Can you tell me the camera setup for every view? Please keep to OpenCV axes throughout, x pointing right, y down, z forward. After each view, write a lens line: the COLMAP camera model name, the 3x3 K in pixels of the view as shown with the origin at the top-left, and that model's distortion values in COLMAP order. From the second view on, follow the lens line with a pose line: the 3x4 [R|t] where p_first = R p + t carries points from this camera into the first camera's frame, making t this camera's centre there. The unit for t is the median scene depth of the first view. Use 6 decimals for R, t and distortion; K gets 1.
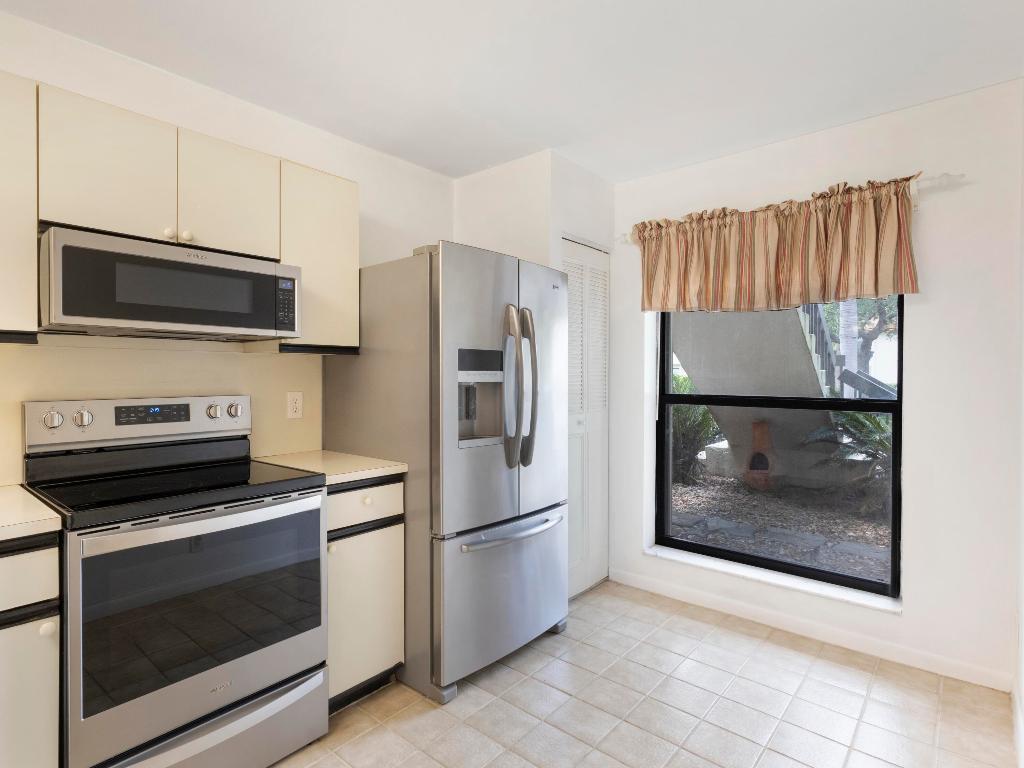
lens RADIAL K [[537.6, 0, 512.0], [0, 537.6, 384.0], [0, 0, 1]] dist [0.001504, 0.001640]
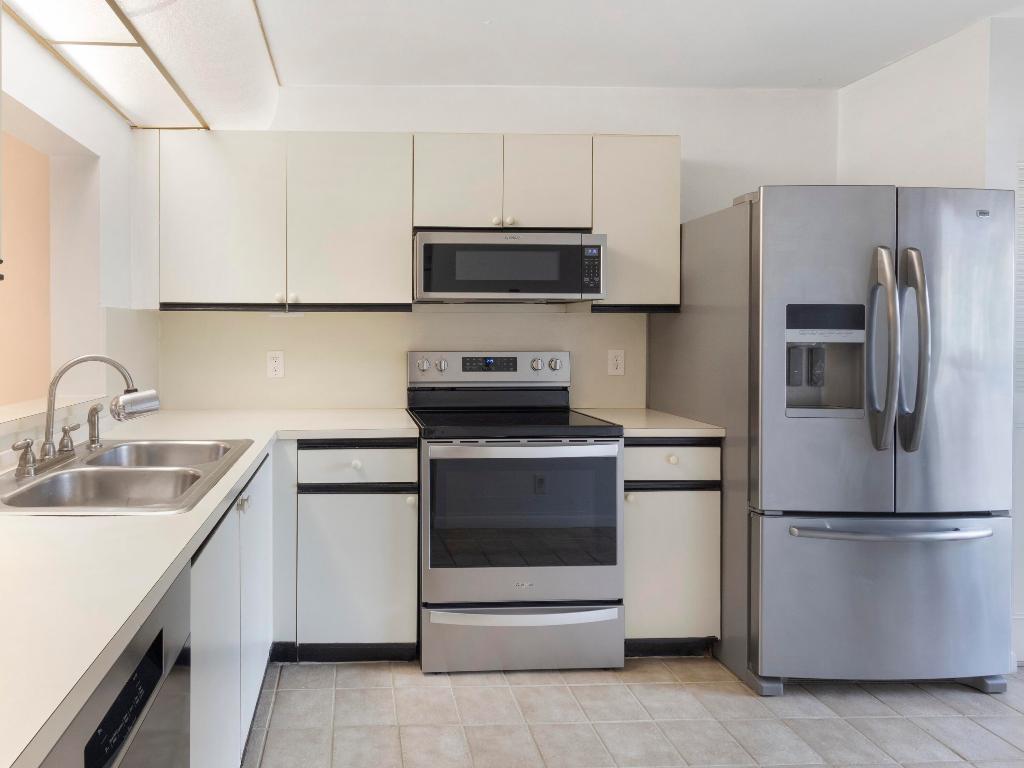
lens RADIAL K [[602.8, 0, 535.8], [0, 602.8, 352.6], [0, 0, 1]] dist [-0.000344, 0.001474]
pose [[0.842436, 0.021487, -0.538368, 0.120559], [-0.013221, 0.999728, 0.019214, 0.000173], [0.538635, -0.009069, 0.842491, -0.083477]]
